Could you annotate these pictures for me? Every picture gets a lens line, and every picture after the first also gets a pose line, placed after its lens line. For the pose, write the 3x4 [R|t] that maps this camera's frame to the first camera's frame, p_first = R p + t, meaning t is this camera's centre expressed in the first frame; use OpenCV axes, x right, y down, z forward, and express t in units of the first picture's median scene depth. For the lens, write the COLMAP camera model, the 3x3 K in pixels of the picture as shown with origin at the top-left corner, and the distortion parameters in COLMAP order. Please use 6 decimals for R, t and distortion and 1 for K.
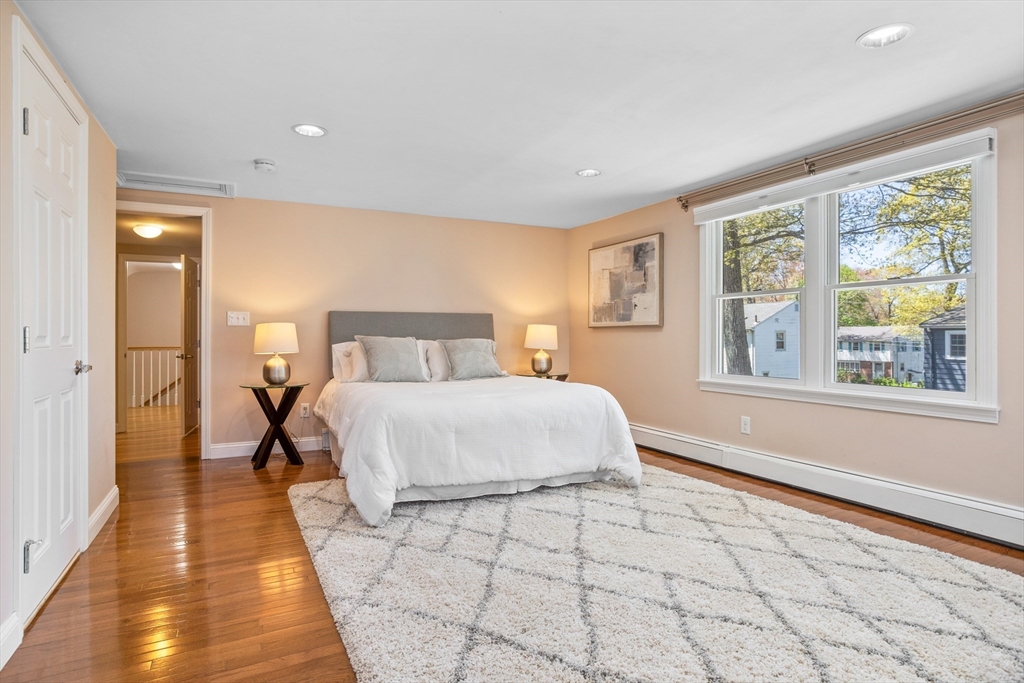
lens RADIAL K [[534.4, 0, 514.4], [0, 534.4, 335.4], [0, 0, 1]] dist [-0.002048, -0.000263]
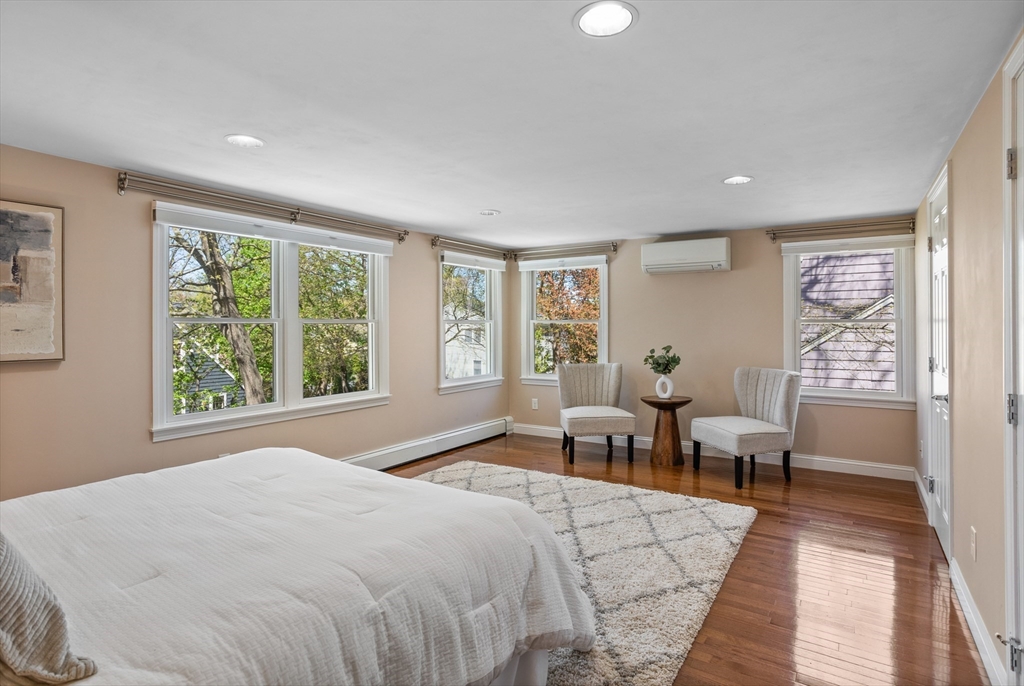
lens RADIAL K [[534.4, 0, 512.9], [0, 534.4, 336.0], [0, 0, 1]] dist [-0.002048, -0.000263]
pose [[-0.479021, -0.011523, 0.877728, -0.509289], [0.001885, 0.999898, 0.014156, -0.052928], [-0.877801, 0.008435, -0.478951, 0.835872]]
